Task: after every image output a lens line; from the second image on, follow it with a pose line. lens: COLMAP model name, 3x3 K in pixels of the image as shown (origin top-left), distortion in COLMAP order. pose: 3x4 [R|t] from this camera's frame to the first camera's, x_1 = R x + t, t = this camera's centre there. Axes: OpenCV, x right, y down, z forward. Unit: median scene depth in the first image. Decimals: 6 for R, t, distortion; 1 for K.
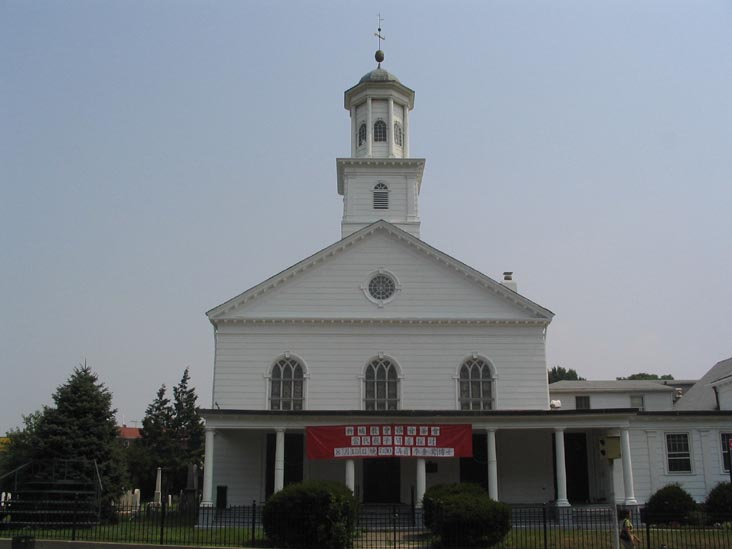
lens RADIAL K [[767.1, 0, 366.0], [0, 767.1, 274.5], [0, 0, 1]] dist [-0.138502, -0.000516]
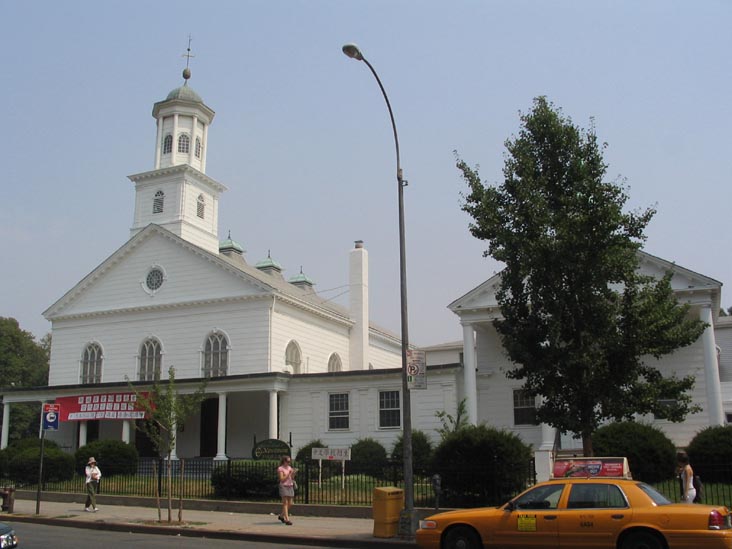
lens RADIAL K [[767.1, 0, 366.0], [0, 767.1, 274.5], [0, 0, 1]] dist [-0.138502, -0.000516]
pose [[0.915149, -0.110964, -0.387542, 0.823661], [0.136827, 0.989799, 0.039700, 0.007457], [0.379184, -0.089358, 0.920997, 0.022951]]
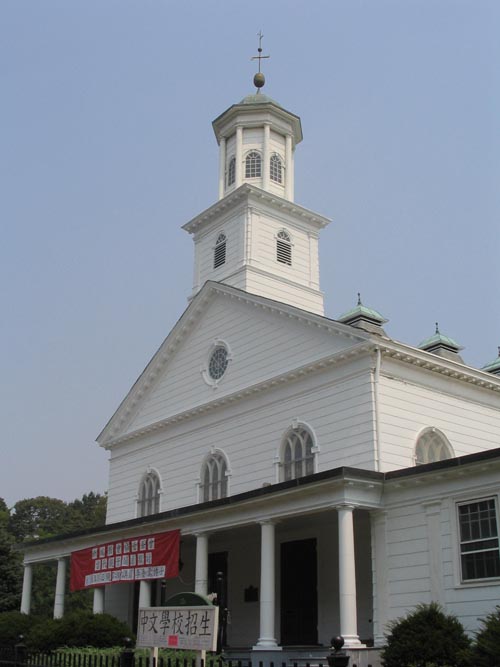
lens RADIAL K [[820.6, 0, 250.0], [0, 820.6, 333.5], [0, 0, 1]] dist [-0.148222, 0.000046]
pose [[0.604319, -0.296462, -0.739533, 0.694228], [0.236417, 0.953115, -0.188890, 0.159758], [0.760858, -0.060689, 0.646074, 0.505295]]
